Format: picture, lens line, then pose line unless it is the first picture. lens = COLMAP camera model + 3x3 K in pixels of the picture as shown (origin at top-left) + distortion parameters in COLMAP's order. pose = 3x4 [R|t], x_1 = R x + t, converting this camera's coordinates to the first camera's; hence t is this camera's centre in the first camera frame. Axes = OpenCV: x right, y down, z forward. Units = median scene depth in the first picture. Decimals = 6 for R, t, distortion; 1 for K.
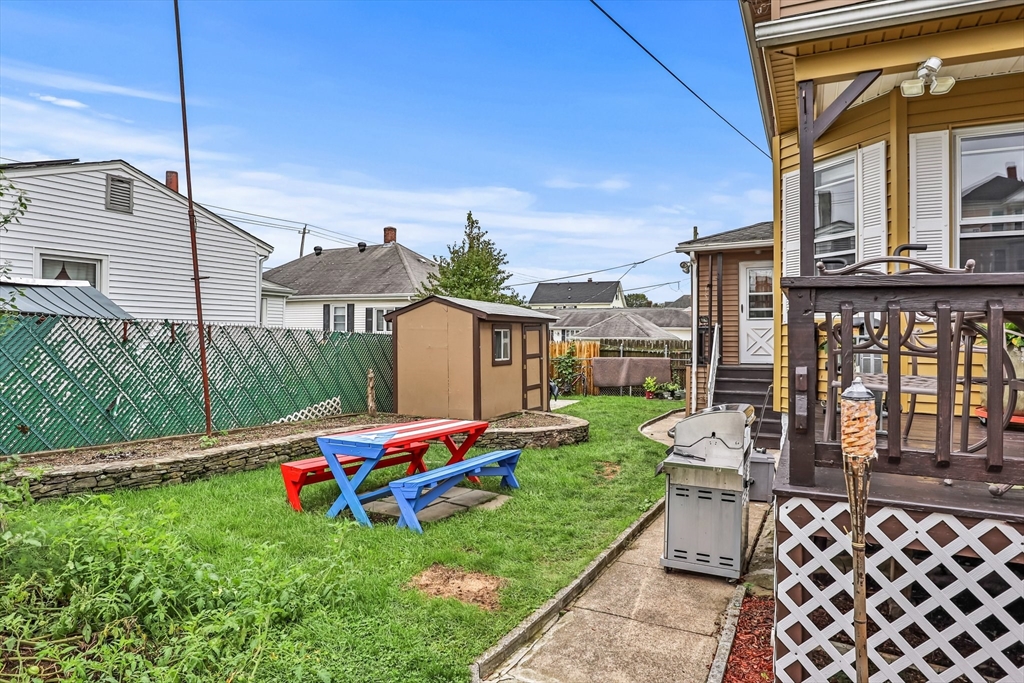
lens RADIAL K [[587.9, 0, 520.3], [0, 587.9, 344.7], [0, 0, 1]] dist [-0.037280, 0.004867]
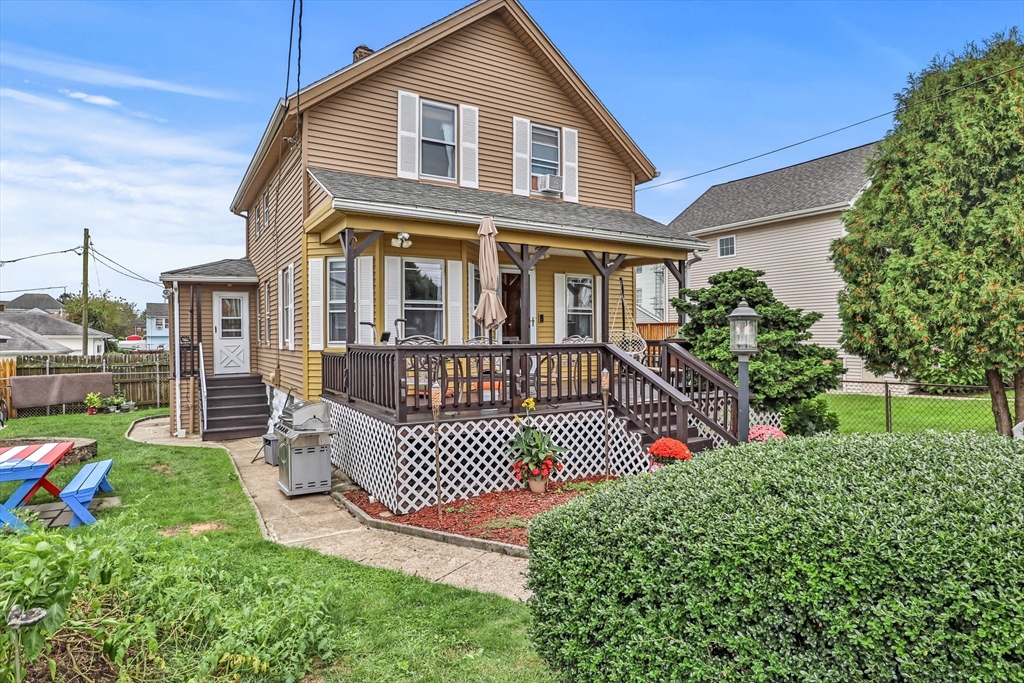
lens RADIAL K [[587.9, 0, 501.3], [0, 587.9, 341.6], [0, 0, 1]] dist [-0.037280, 0.004867]
pose [[0.545250, -0.018384, 0.838072, -0.345529], [0.025220, 0.999667, 0.005521, -0.030317], [-0.837894, 0.018126, 0.545532, -0.183783]]
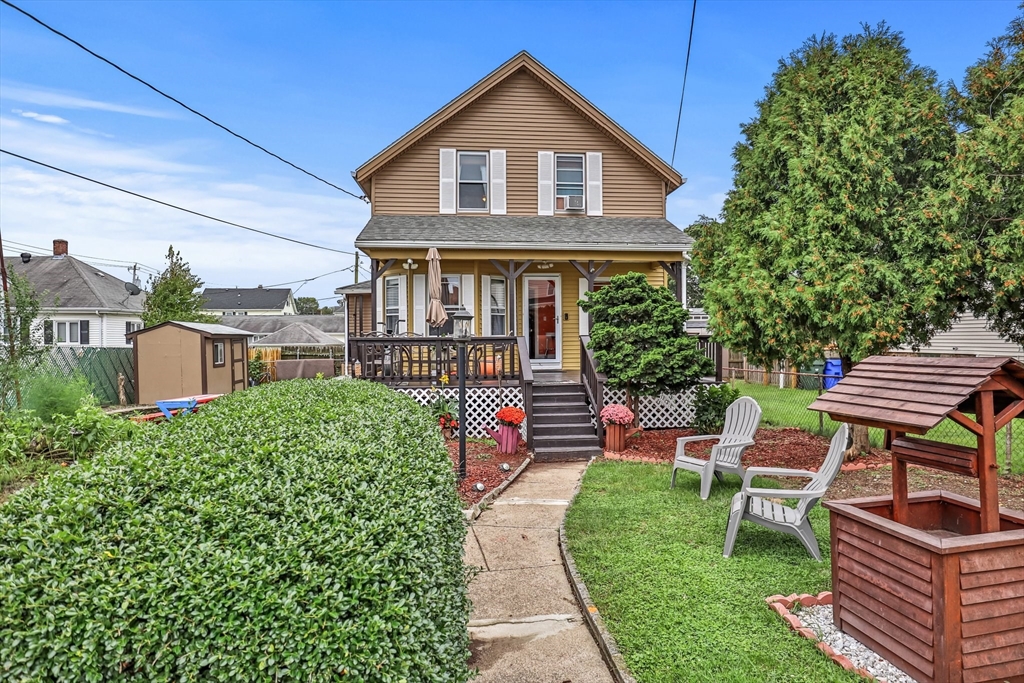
lens RADIAL K [[587.9, 0, 503.5], [0, 587.9, 336.6], [0, 0, 1]] dist [-0.037280, 0.004867]
pose [[0.867145, -0.014733, 0.497838, -0.153215], [0.022782, 0.999689, -0.010097, -0.011994], [-0.497535, 0.020098, 0.867211, -0.707219]]
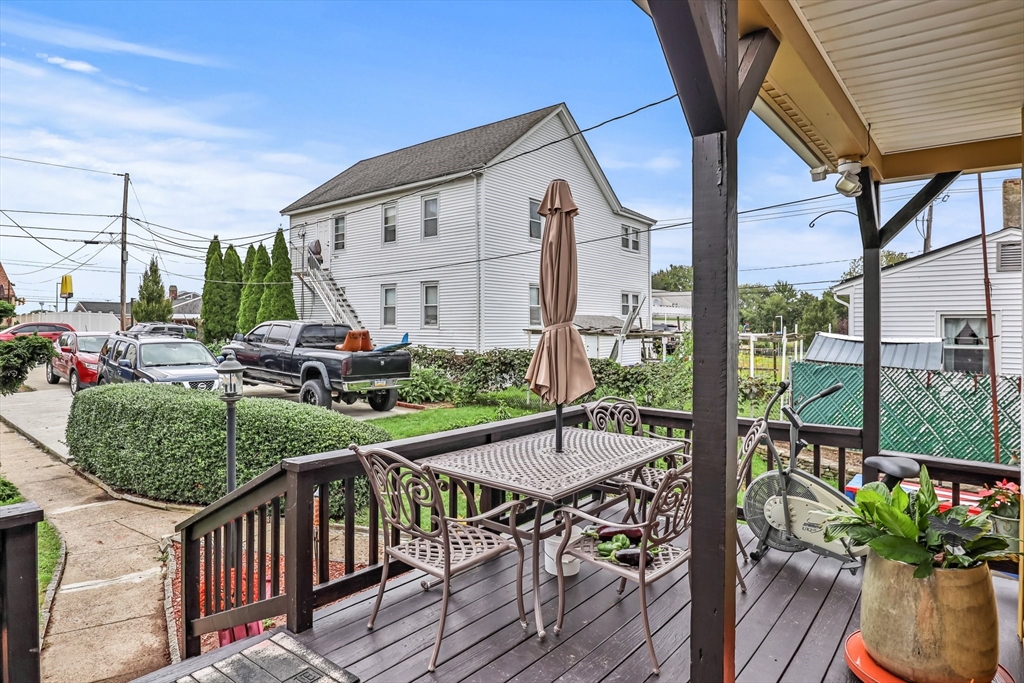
lens RADIAL K [[587.9, 0, 516.7], [0, 587.9, 333.4], [0, 0, 1]] dist [-0.037280, 0.004867]
pose [[-0.226761, 0.004005, -0.973942, 0.588559], [-0.025363, 0.999628, 0.010015, -0.083674], [0.973620, 0.026973, -0.226575, 0.266350]]
